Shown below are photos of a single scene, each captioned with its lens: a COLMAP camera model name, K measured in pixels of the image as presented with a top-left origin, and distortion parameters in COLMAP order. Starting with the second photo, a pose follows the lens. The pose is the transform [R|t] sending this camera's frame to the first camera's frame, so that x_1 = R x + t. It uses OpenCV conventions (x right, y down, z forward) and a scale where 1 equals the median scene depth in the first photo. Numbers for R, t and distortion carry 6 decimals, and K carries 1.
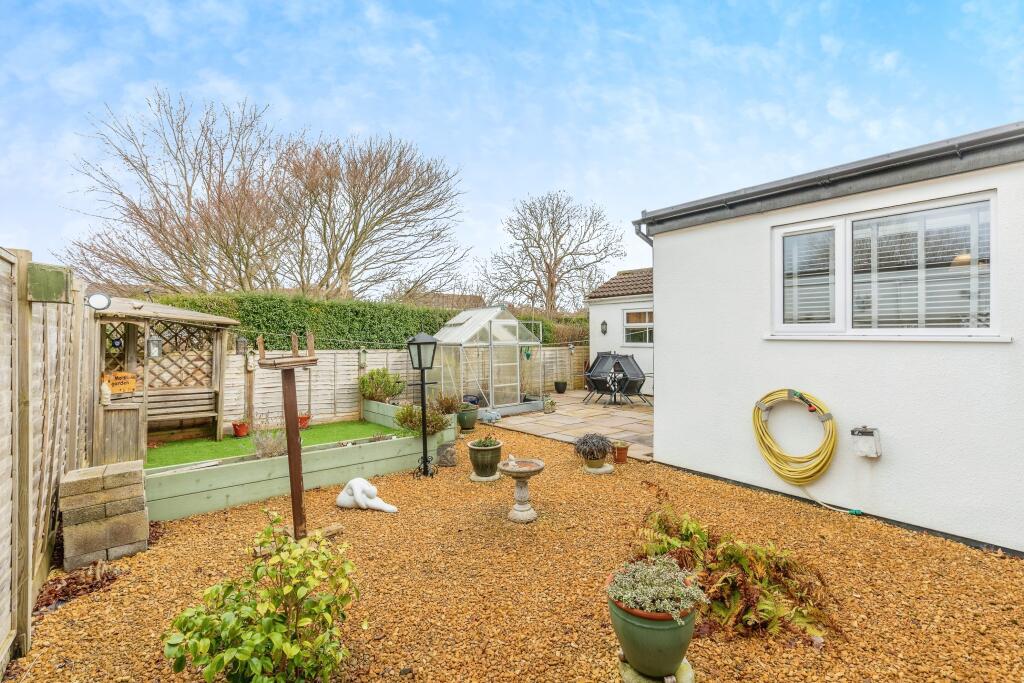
lens RADIAL K [[470.7, 0, 513.7], [0, 470.7, 335.0], [0, 0, 1]] dist [0.003500, -0.000122]
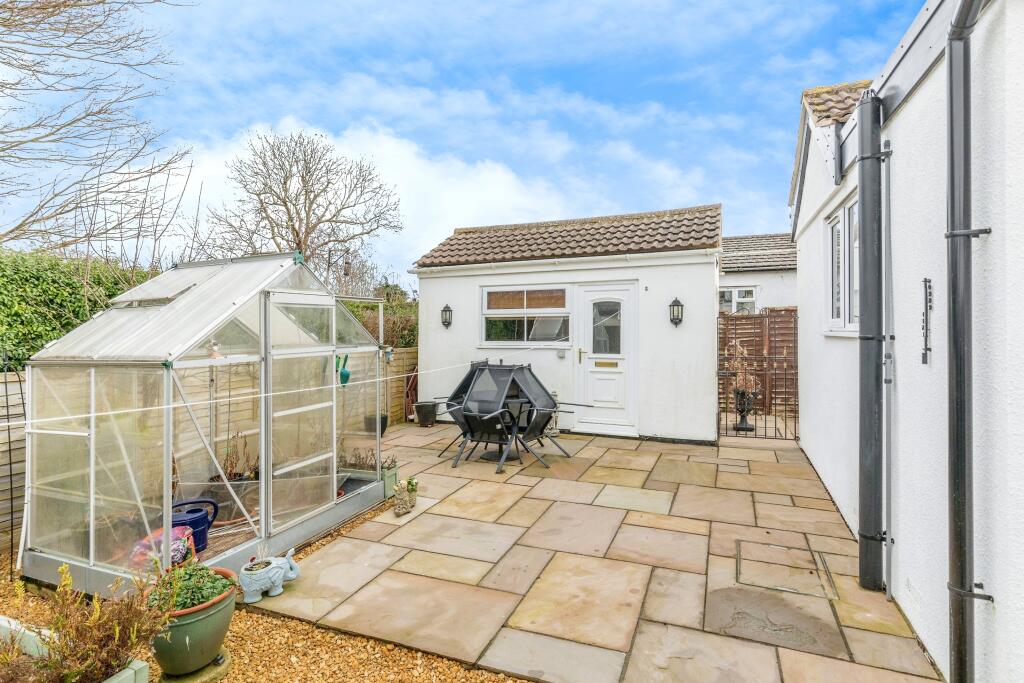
lens RADIAL K [[519.1, 0, 512.3], [0, 519.1, 305.0], [0, 0, 1]] dist [-0.004195, -0.000661]
pose [[0.876872, 0.016399, 0.480445, -0.049264], [0.004672, 0.999080, -0.042627, -0.001676], [-0.480702, 0.039623, 0.875989, 0.373964]]
